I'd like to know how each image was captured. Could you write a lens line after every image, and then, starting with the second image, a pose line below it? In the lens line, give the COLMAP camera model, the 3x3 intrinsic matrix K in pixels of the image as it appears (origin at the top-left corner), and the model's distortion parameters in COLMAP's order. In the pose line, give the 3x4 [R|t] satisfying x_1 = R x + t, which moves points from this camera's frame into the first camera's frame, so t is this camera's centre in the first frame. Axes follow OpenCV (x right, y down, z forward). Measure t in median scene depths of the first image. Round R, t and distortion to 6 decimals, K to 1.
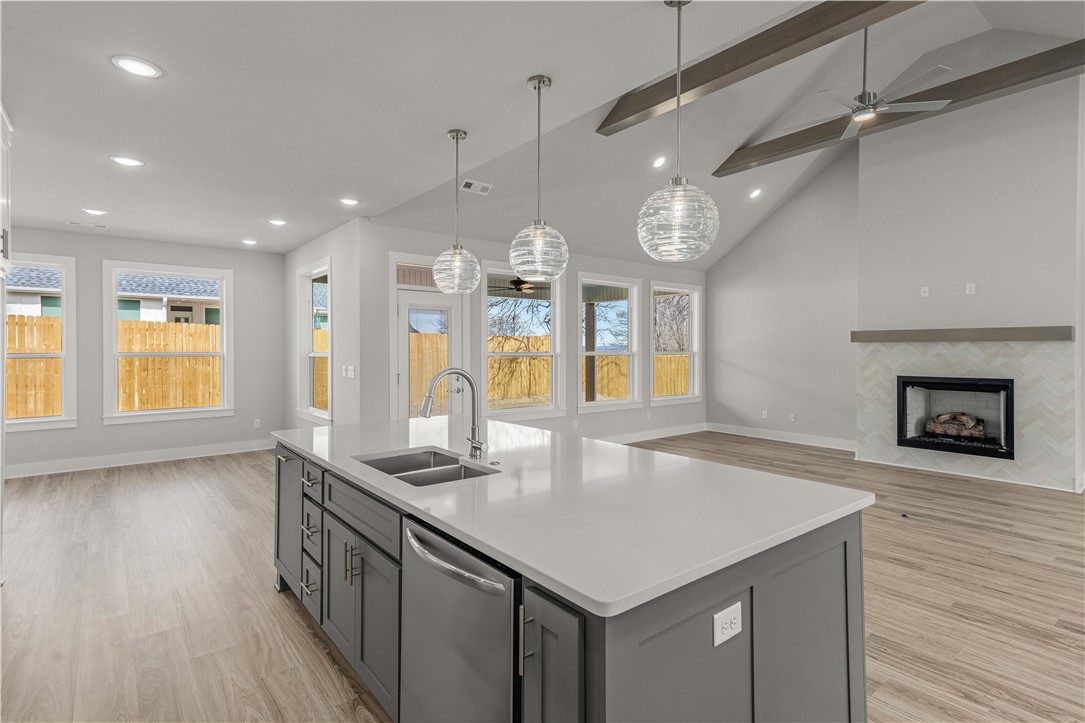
lens RADIAL K [[534.0, 0, 501.2], [0, 534.0, 349.9], [0, 0, 1]] dist [0.026764, -0.003049]
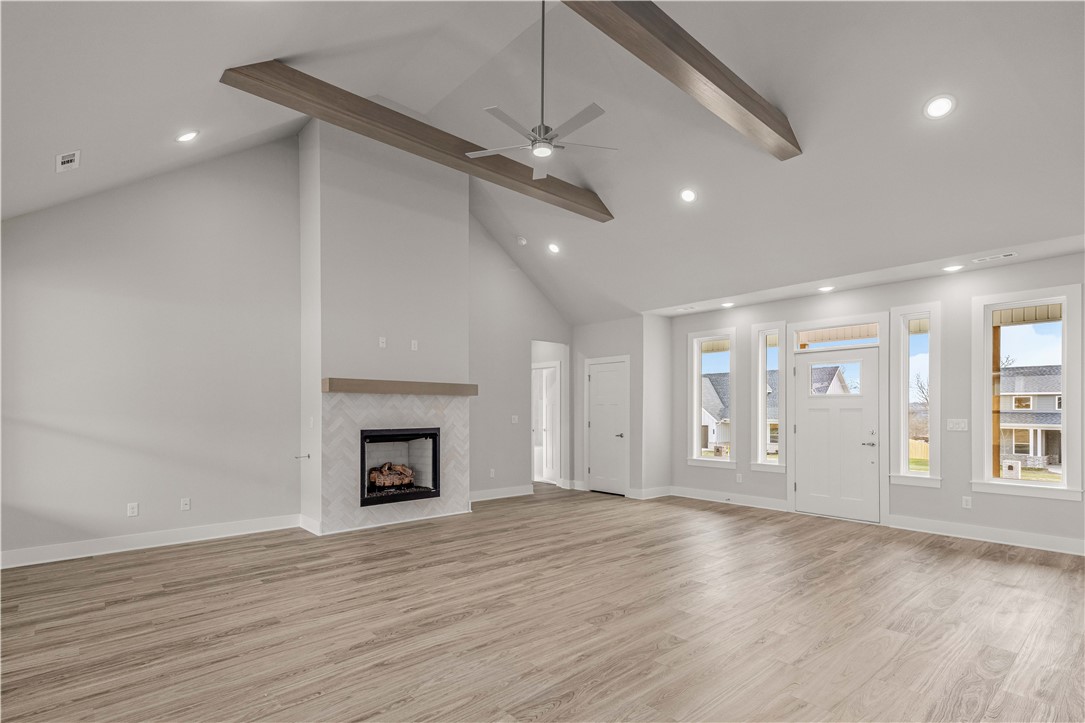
lens RADIAL K [[534.0, 0, 531.5], [0, 534.0, 411.5], [0, 0, 1]] dist [0.026764, -0.003049]
pose [[-0.082189, -0.001176, 0.996616, -0.200000], [0.000190, 0.999999, 0.001196, 0.016015], [-0.996617, 0.000288, -0.082189, 0.814540]]
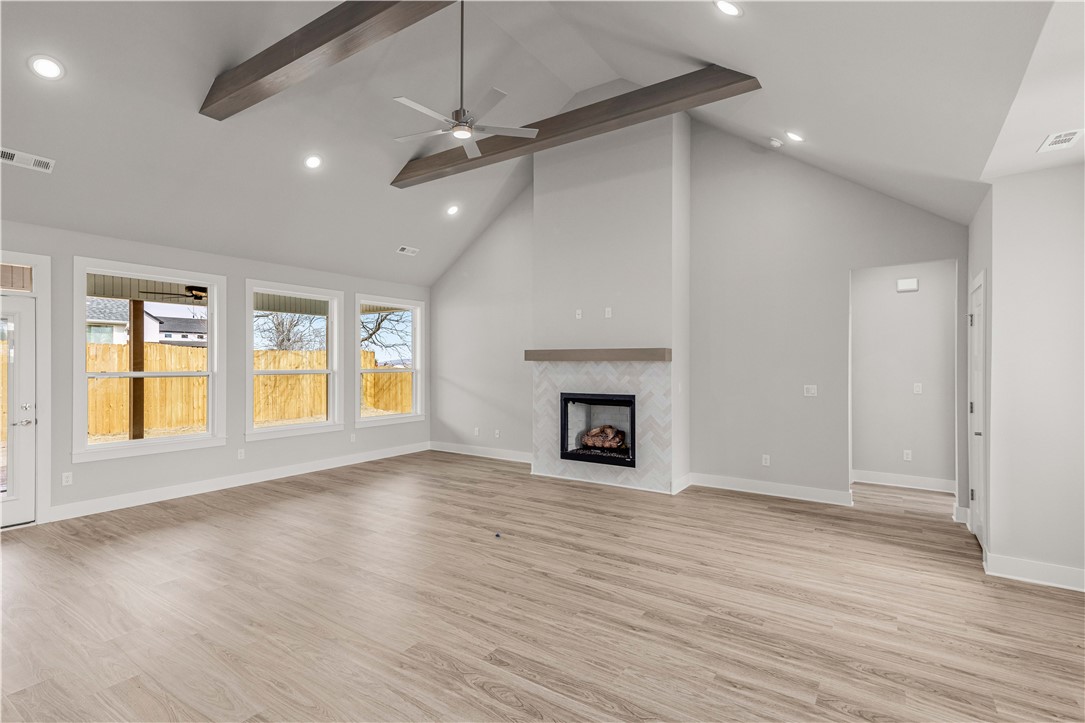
lens RADIAL K [[534.0, 0, 516.5], [0, 534.0, 356.7], [0, 0, 1]] dist [0.026764, -0.003049]
pose [[0.953569, 0.005636, 0.301123, 0.347137], [-0.001155, 0.999886, -0.015056, -0.006654], [-0.301173, 0.014009, 0.953467, 0.032021]]
